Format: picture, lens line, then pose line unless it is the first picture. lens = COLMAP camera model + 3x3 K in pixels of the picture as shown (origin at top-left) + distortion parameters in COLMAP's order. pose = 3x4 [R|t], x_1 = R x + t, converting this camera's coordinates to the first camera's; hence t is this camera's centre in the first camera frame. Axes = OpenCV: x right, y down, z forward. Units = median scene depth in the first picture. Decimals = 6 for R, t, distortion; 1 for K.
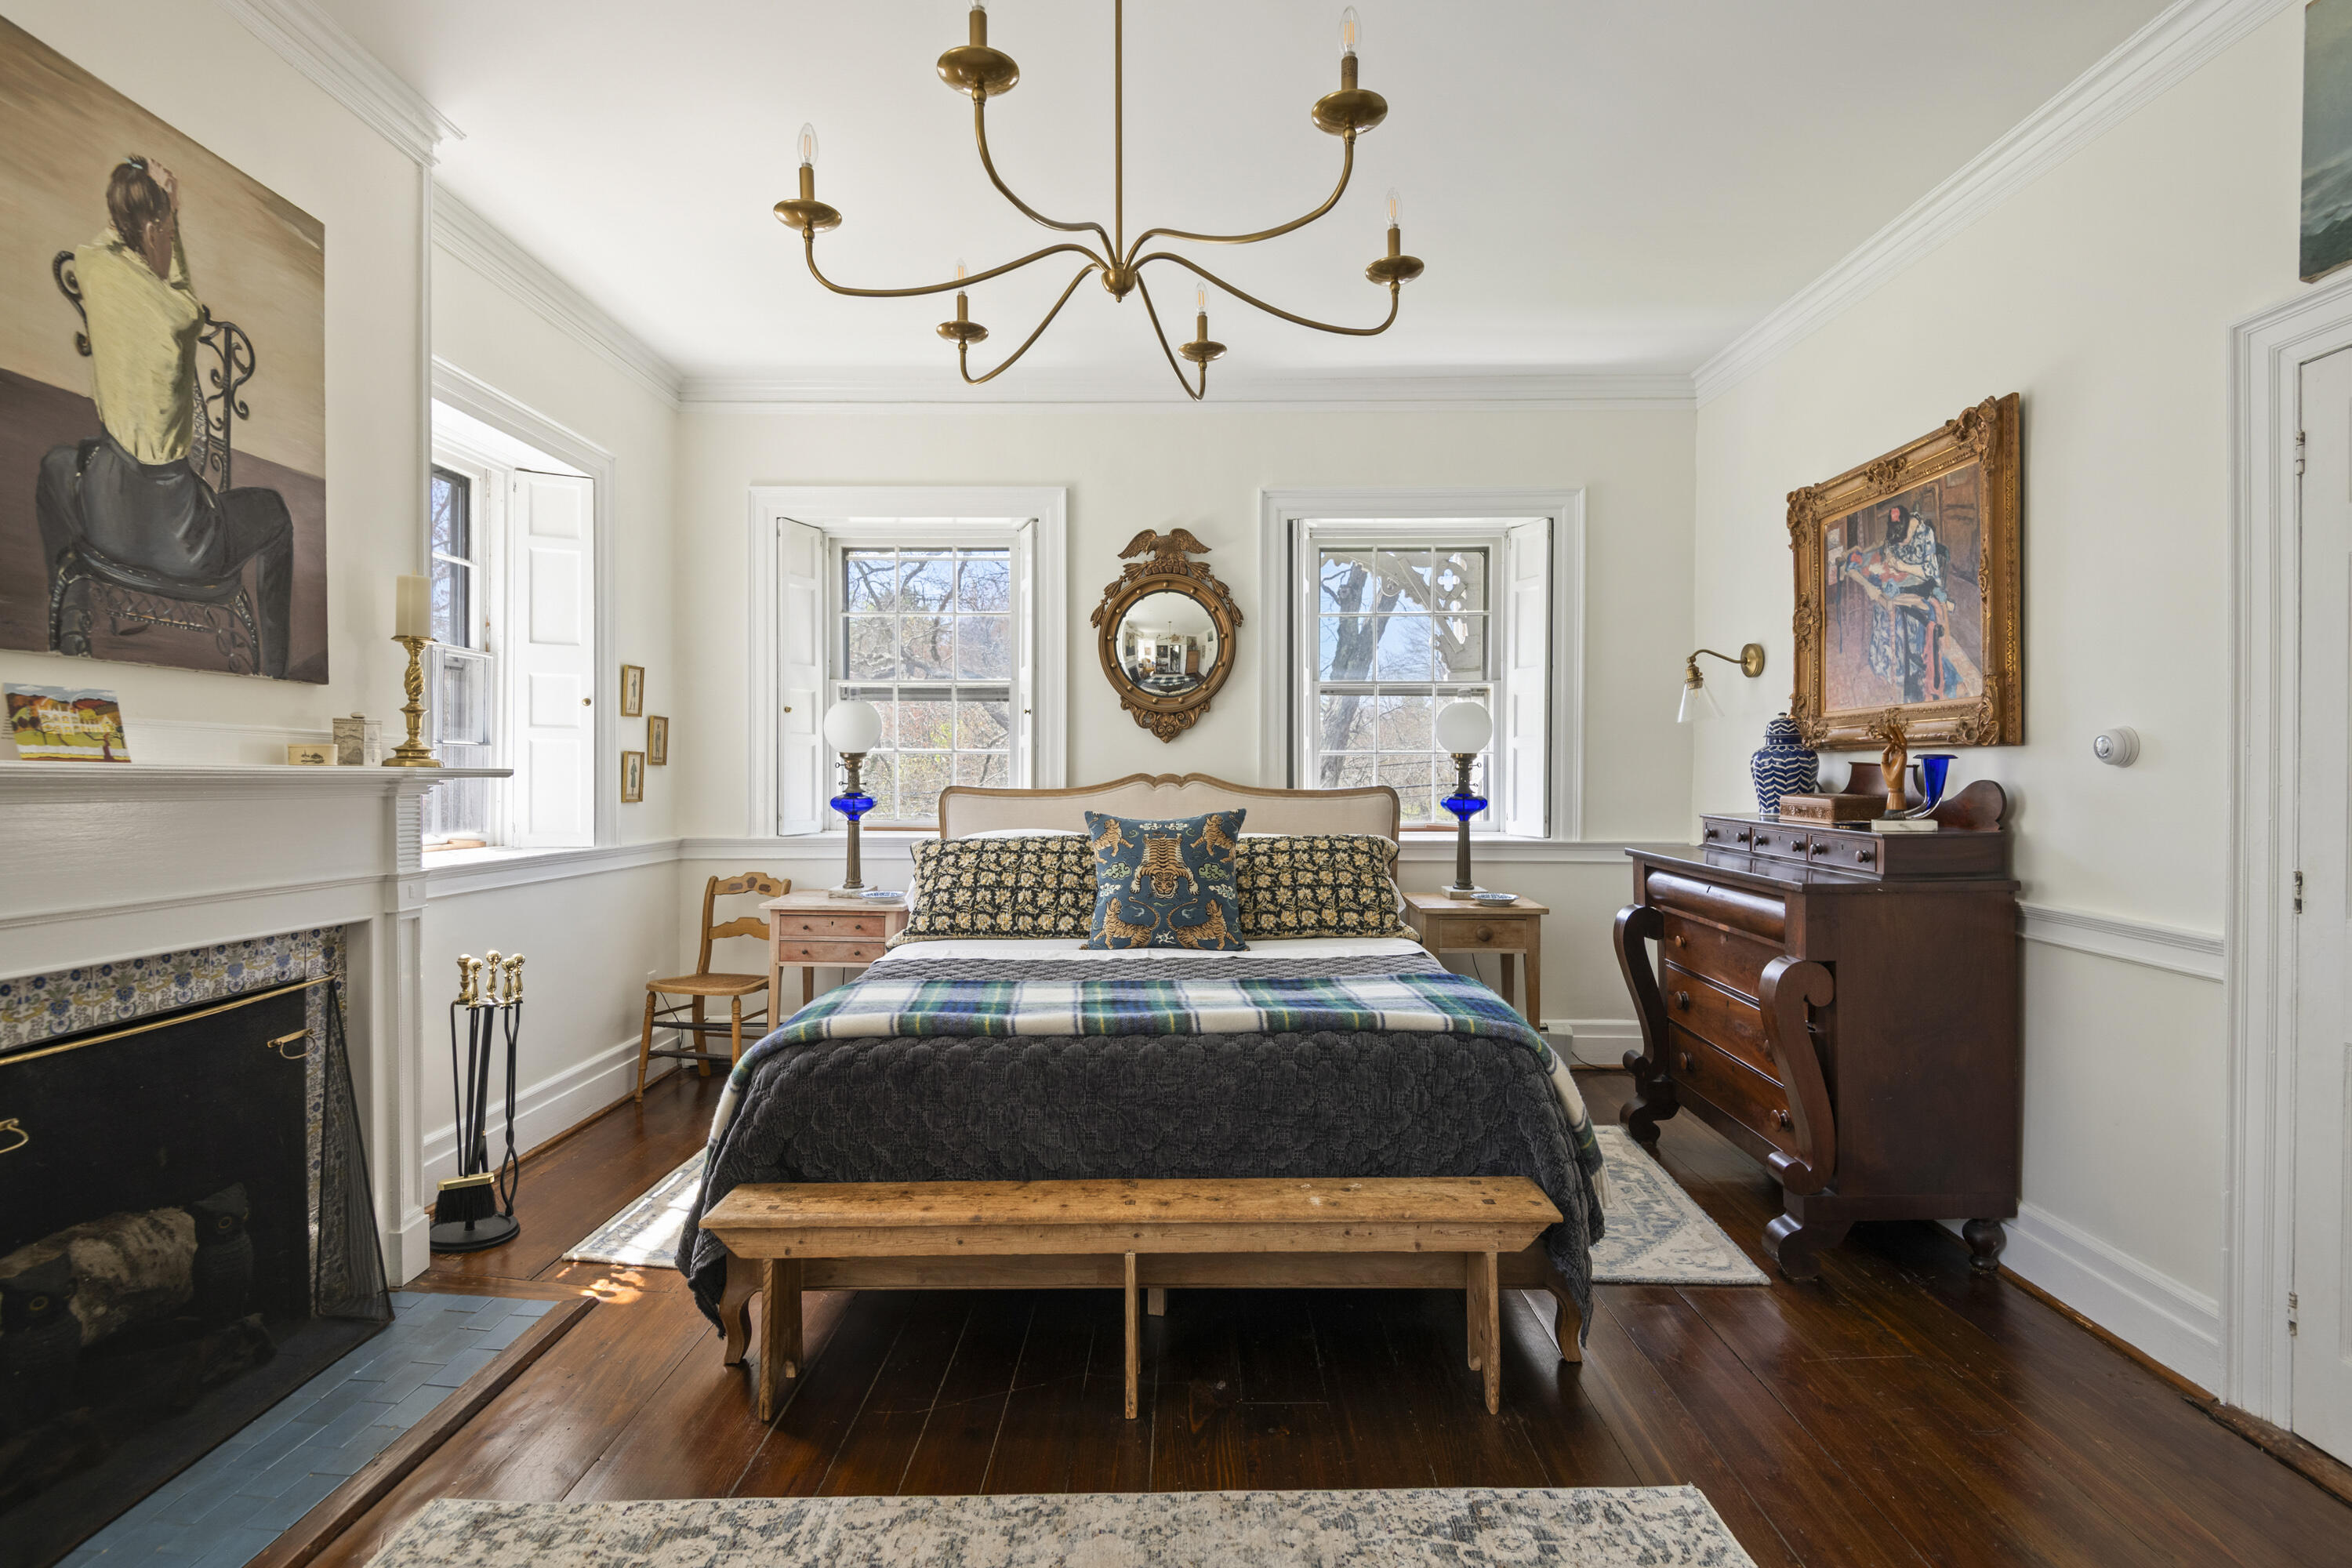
lens RADIAL K [[1160.5, 0, 1177.8], [0, 1160.5, 767.9], [0, 0, 1]] dist [0.031927, -0.025697]
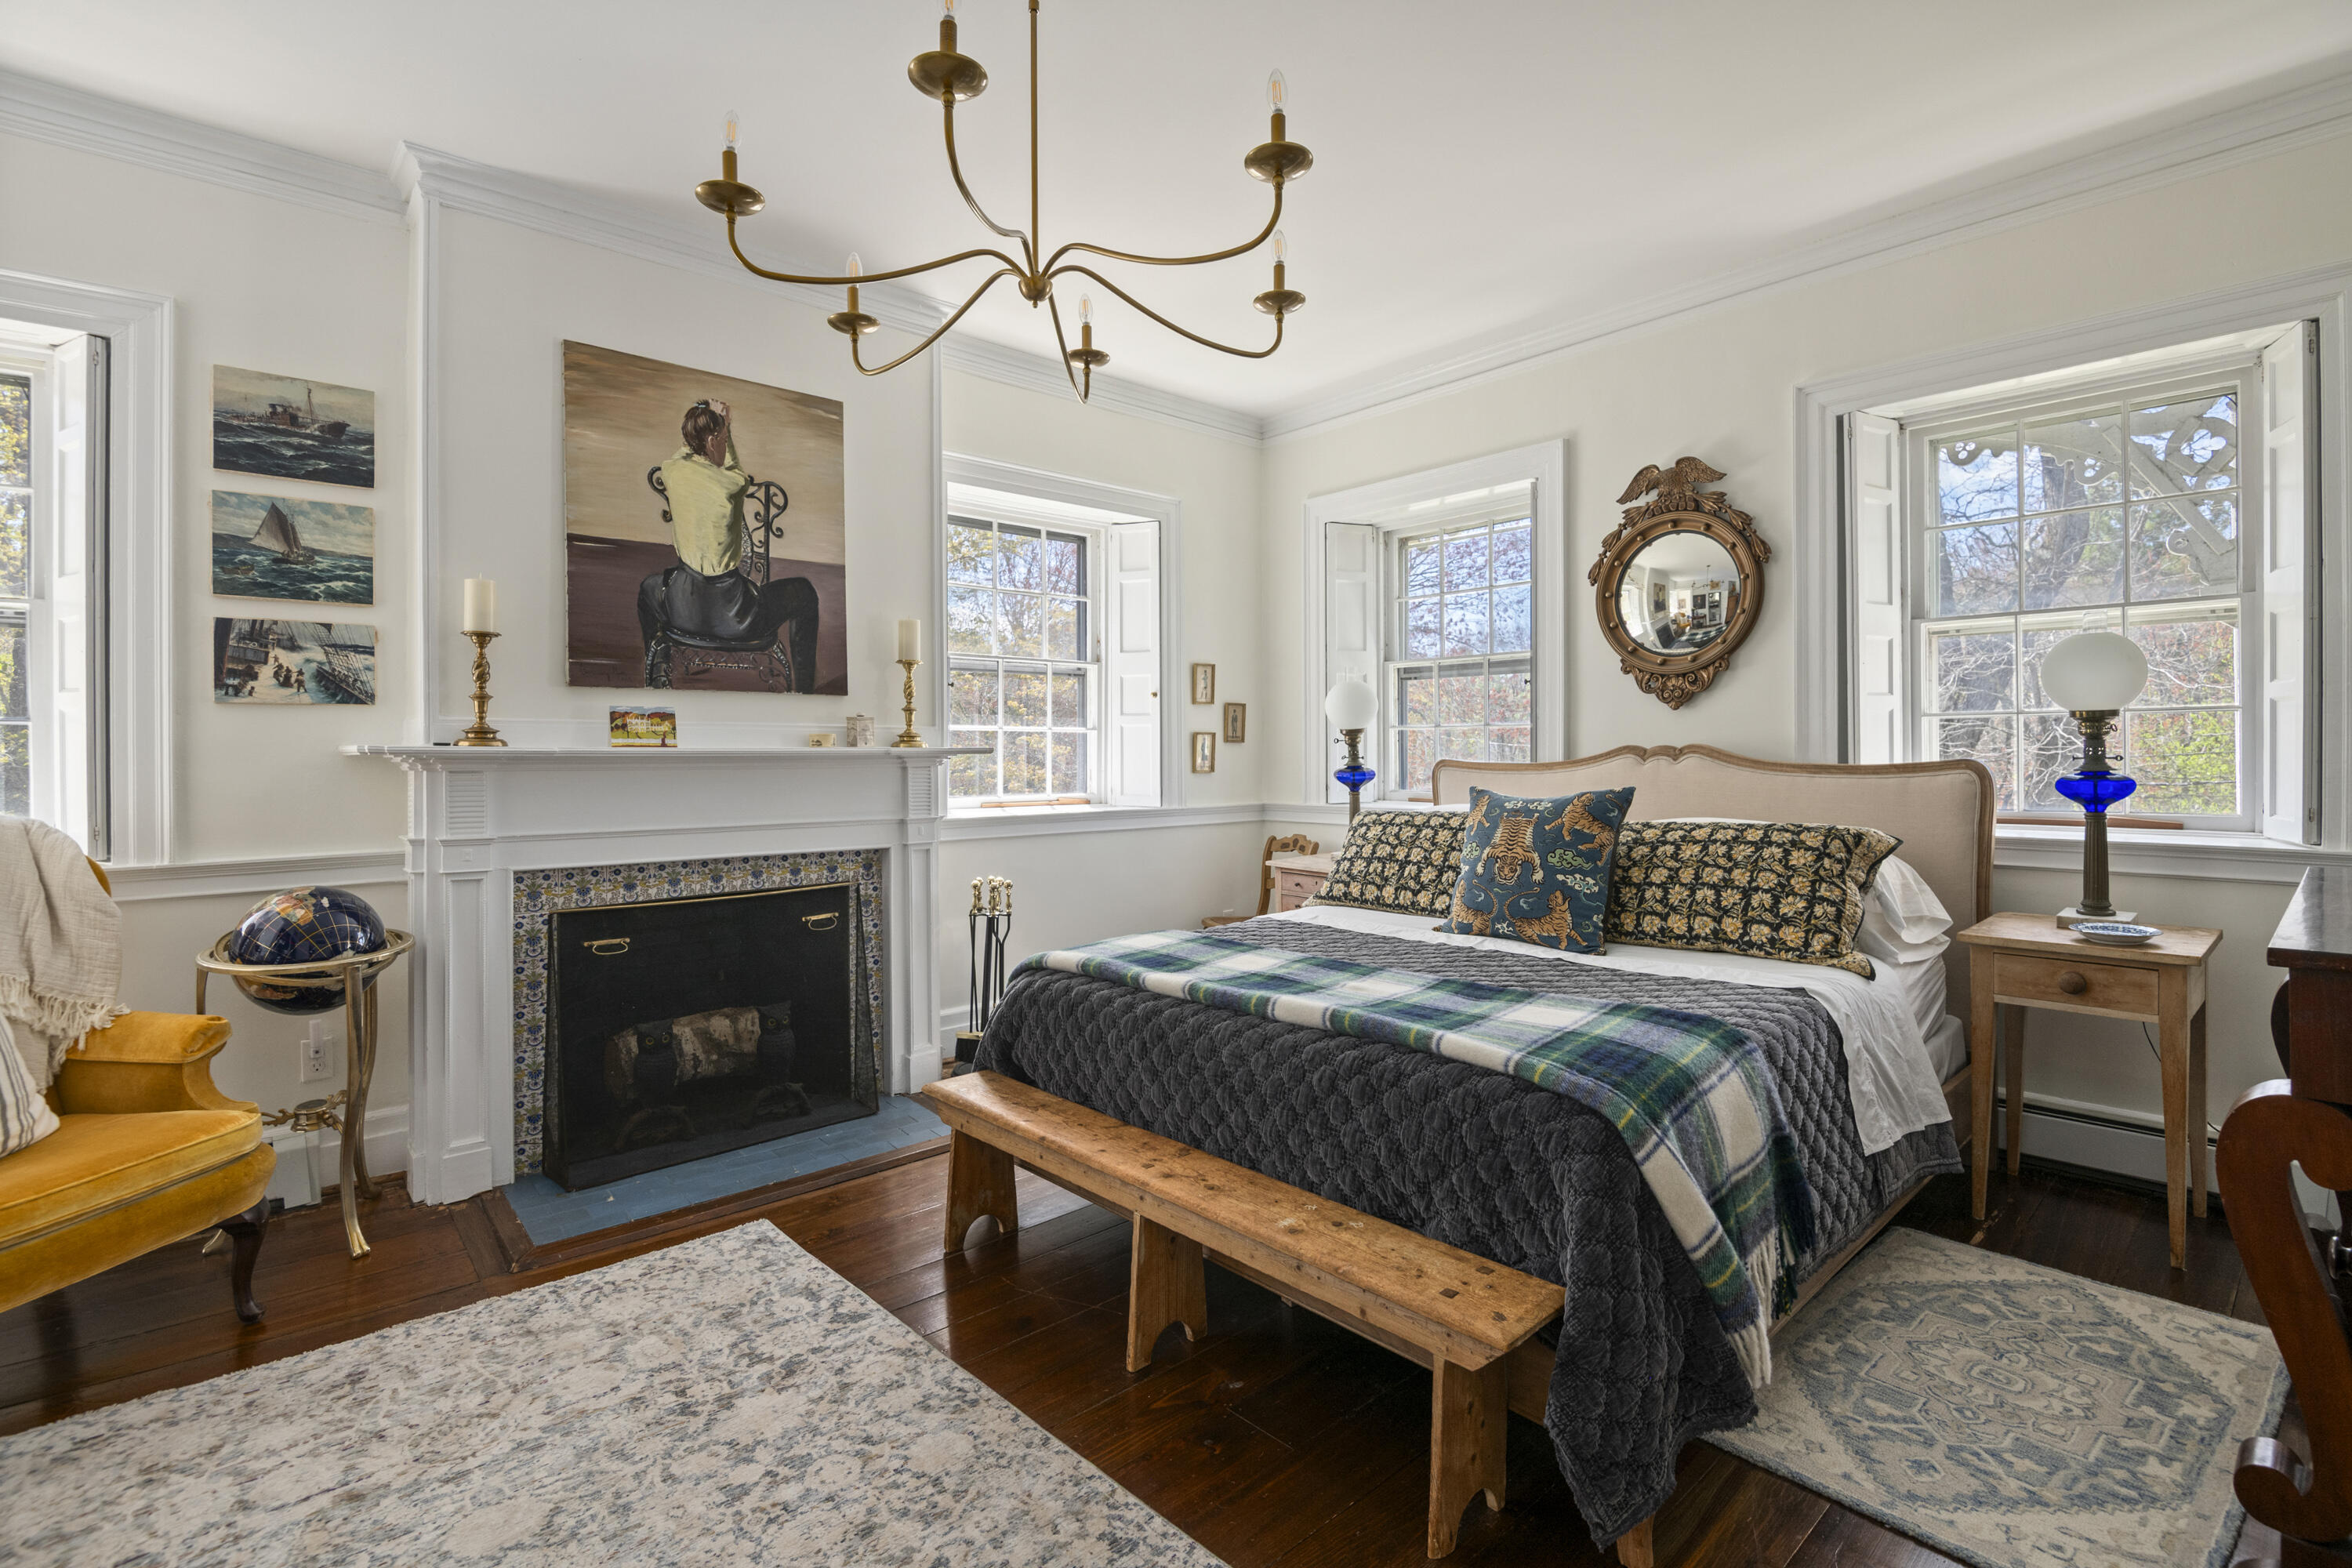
lens RADIAL K [[1081.7, 0, 1177.8], [0, 1081.7, 747.8], [0, 0, 1]] dist [0.024608, -0.034235]
pose [[0.667486, -0.008033, -0.744579, 0.448024], [0.012179, 0.999926, 0.000130, 0.002874], [0.744523, -0.009155, 0.667534, 0.248362]]
